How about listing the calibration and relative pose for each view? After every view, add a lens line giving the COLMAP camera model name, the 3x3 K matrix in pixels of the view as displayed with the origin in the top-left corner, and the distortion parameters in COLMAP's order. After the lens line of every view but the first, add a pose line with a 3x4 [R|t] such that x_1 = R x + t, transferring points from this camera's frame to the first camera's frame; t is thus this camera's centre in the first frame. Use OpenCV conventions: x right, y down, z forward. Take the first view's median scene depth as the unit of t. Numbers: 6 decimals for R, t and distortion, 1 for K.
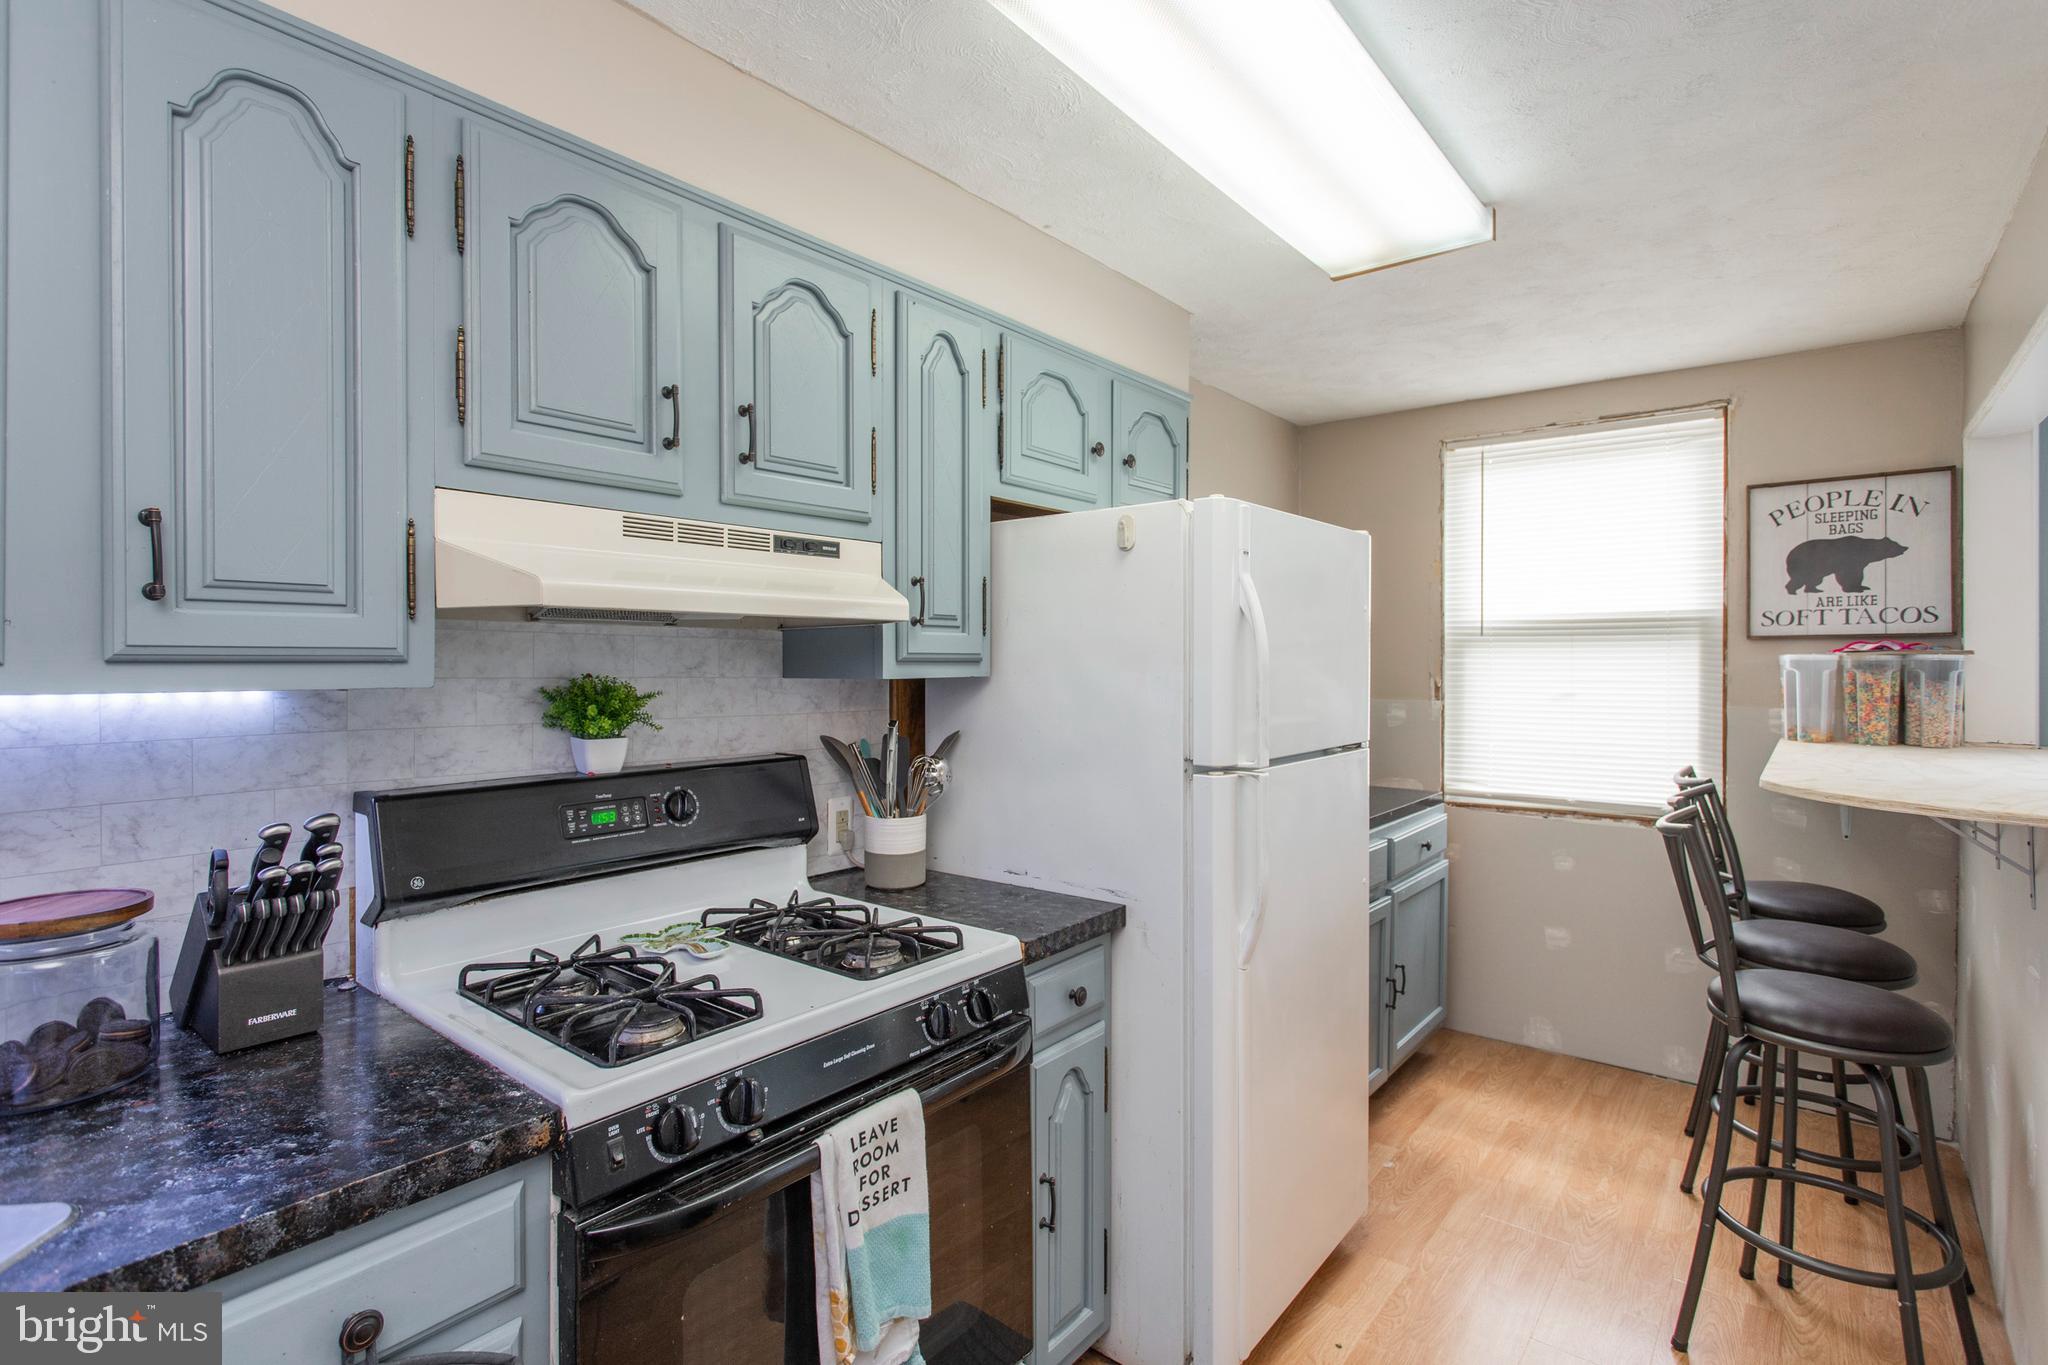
lens RADIAL K [[982.4, 0, 1081.7], [0, 982.4, 665.7], [0, 0, 1]] dist [0.000212, 0.001407]
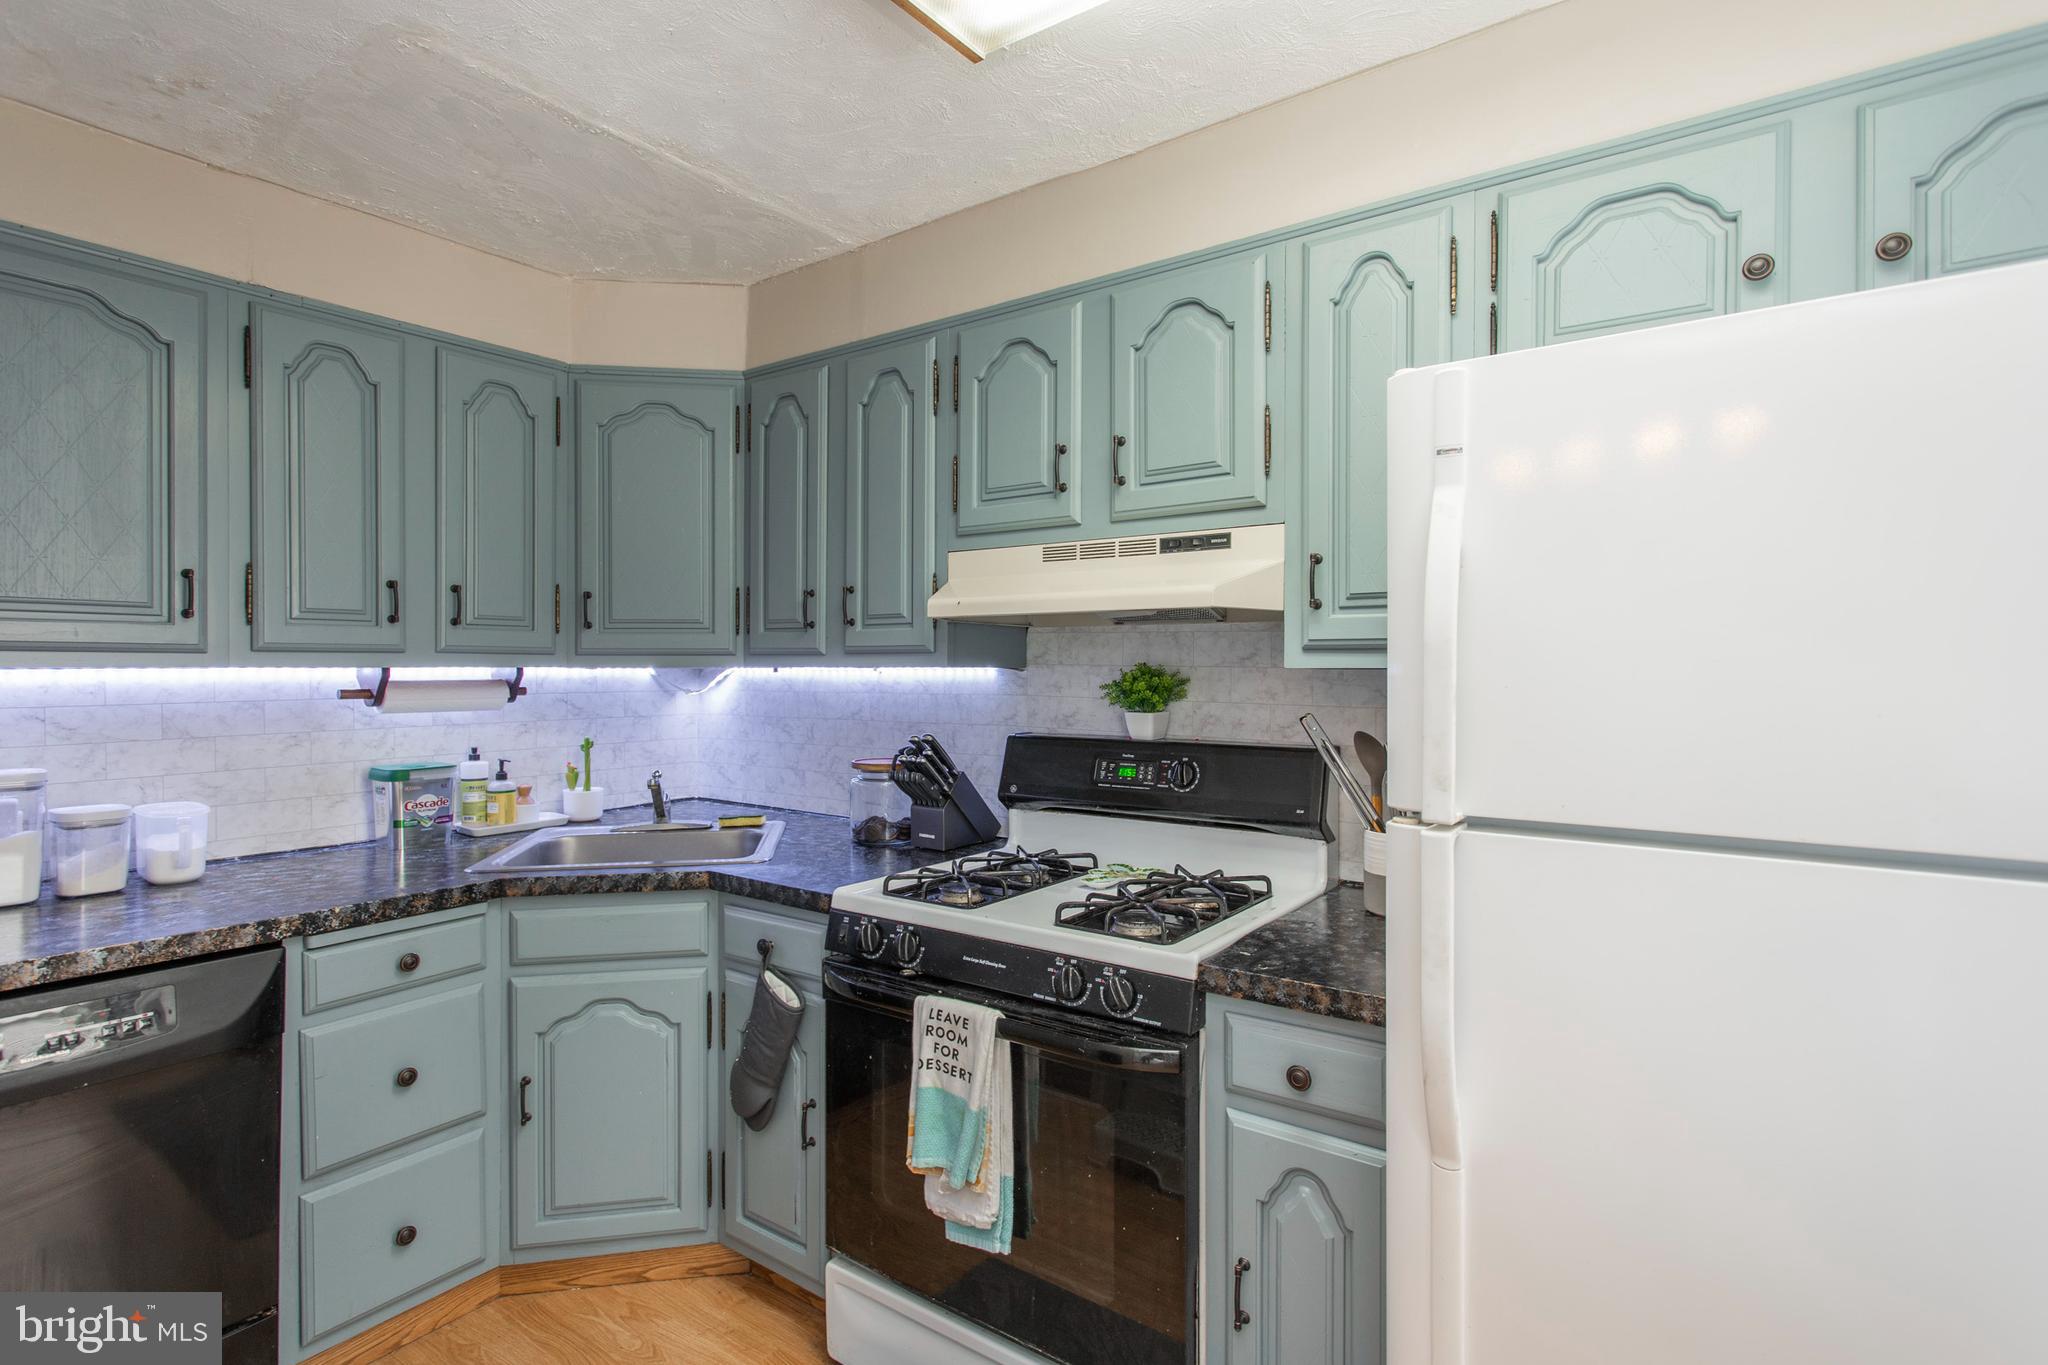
lens RADIAL K [[982.4, 0, 1006.5], [0, 982.4, 670.9], [0, 0, 1]] dist [0.000212, 0.001407]
pose [[0.028830, -0.000096, -0.999584, 0.764982], [-0.008584, 0.999963, -0.000344, 0.019948], [0.999547, 0.008590, 0.028828, 0.745652]]
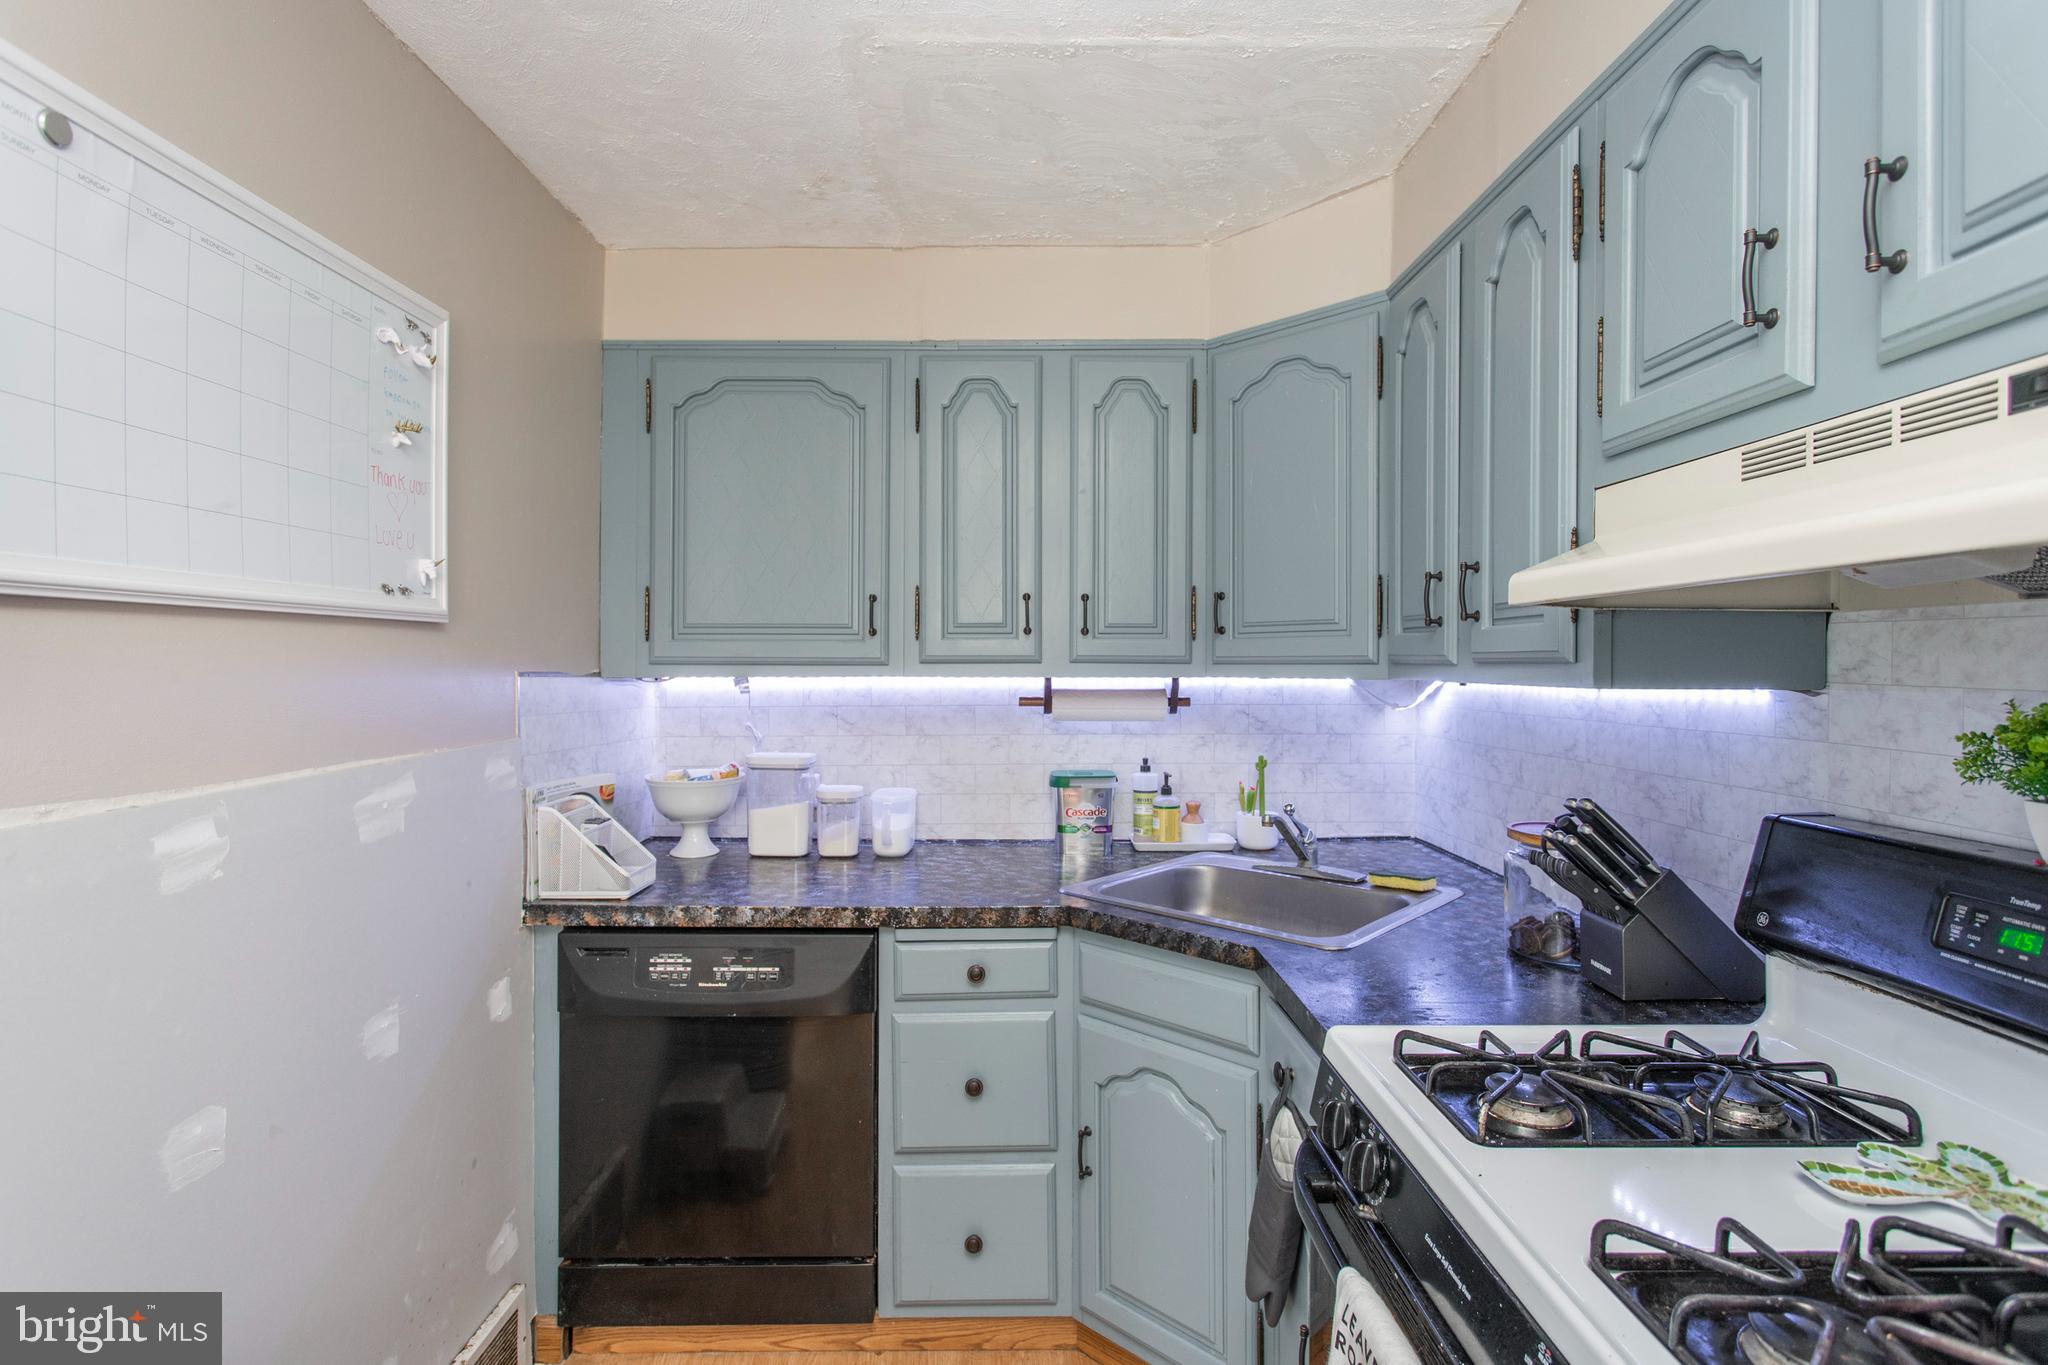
lens RADIAL K [[982.4, 0, 1045.3], [0, 982.4, 666.1], [0, 0, 1]] dist [0.000212, 0.001407]
pose [[-0.783022, -0.002251, -0.621989, 0.286720], [-0.008148, 0.999945, 0.006638, -0.002001], [0.621940, 0.010266, -0.782997, 1.015621]]
